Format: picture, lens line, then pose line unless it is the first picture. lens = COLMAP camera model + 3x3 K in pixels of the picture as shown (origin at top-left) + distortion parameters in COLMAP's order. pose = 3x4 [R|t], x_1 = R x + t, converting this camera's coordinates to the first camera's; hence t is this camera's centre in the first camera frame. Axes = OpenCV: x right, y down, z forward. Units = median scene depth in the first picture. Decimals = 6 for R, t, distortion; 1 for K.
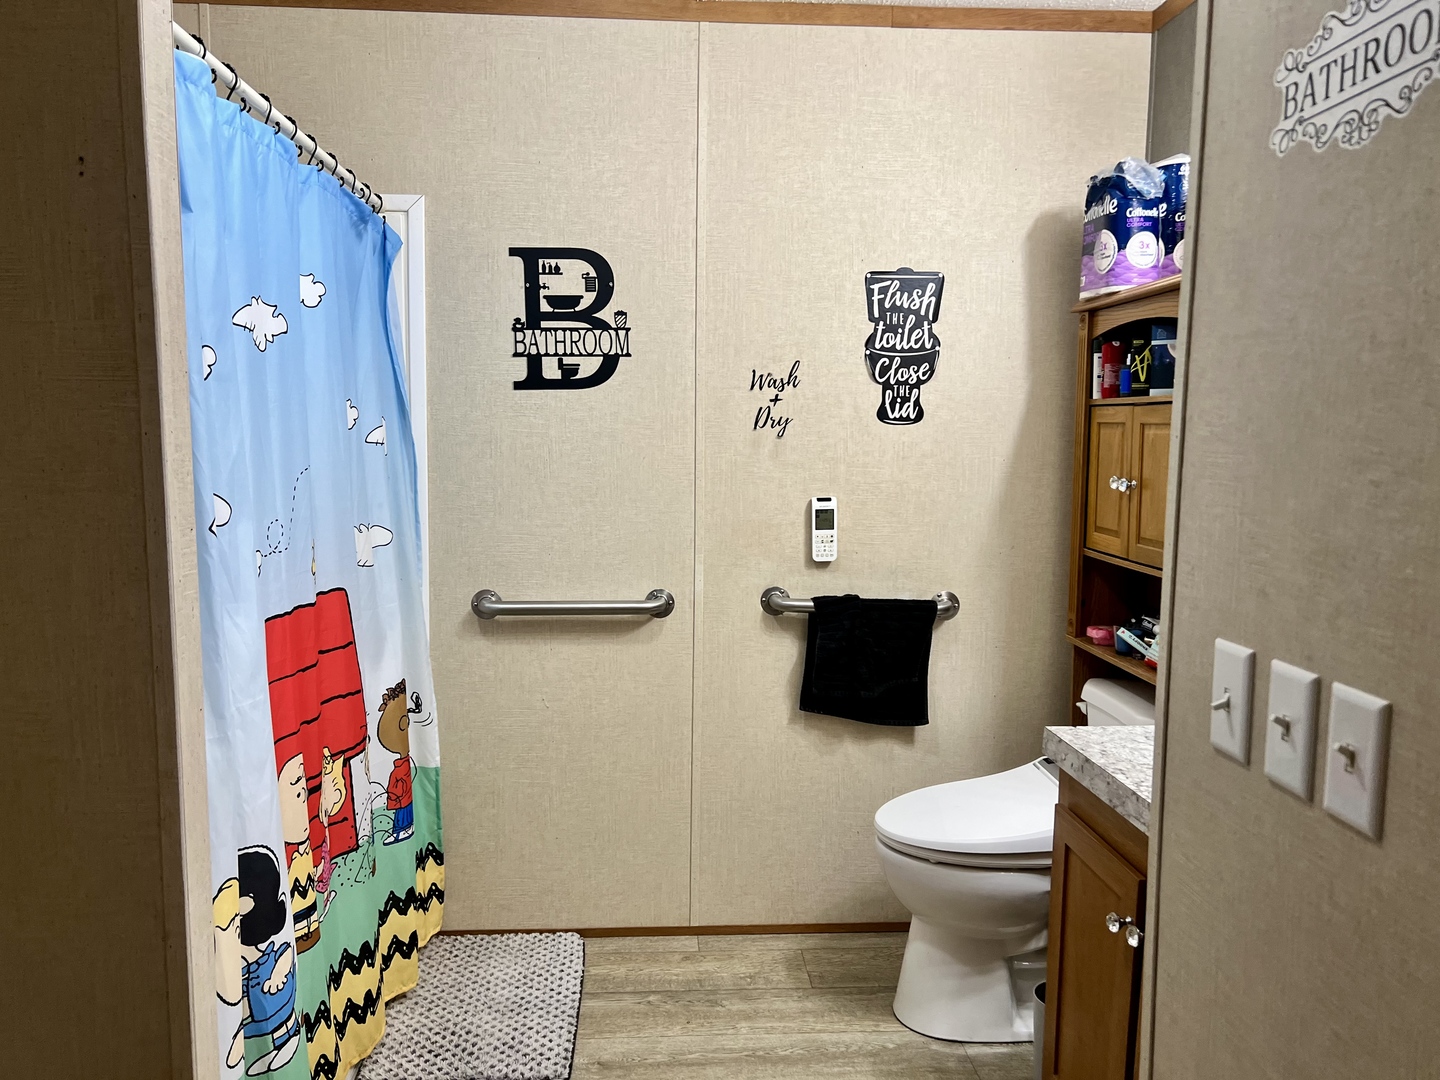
lens RADIAL K [[1103.9, 0, 712.0], [0, 1103.9, 545.4], [0, 0, 1]] dist [0.106974, -0.073134]
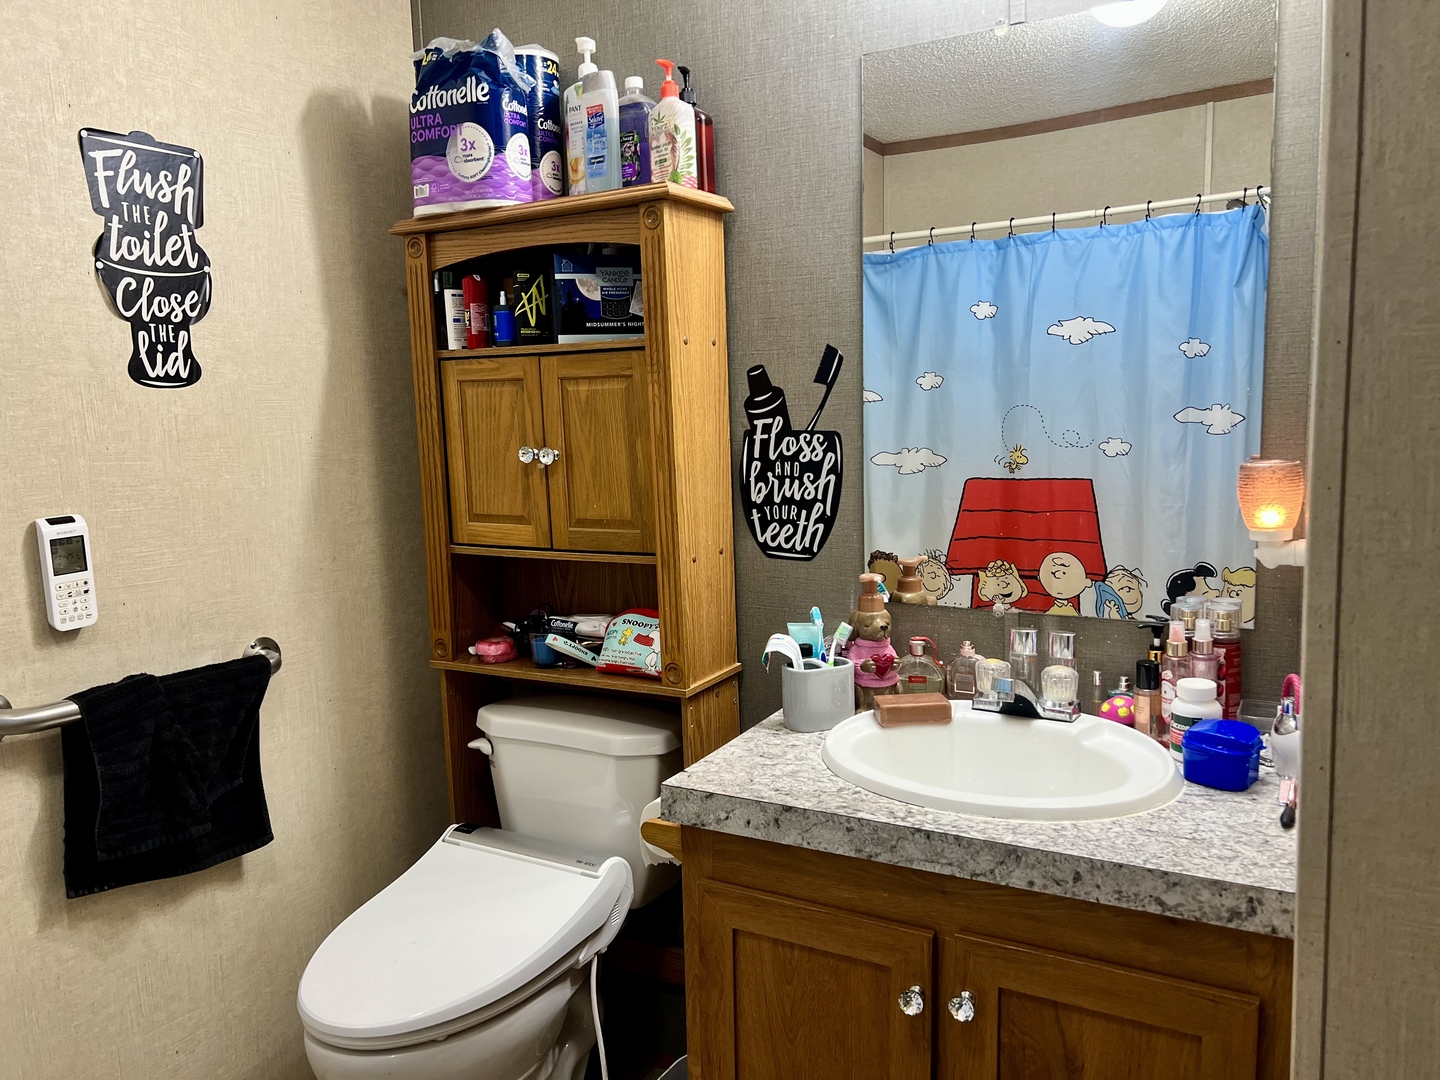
lens RADIAL K [[1095.7, 0, 721.8], [0, 1095.7, 535.9], [0, 0, 1]] dist [0.078656, -0.079204]
pose [[0.557455, -0.124827, 0.820769, -0.179742], [0.126699, 0.989843, 0.064489, -0.027948], [-0.820482, 0.068041, 0.567608, 0.400693]]
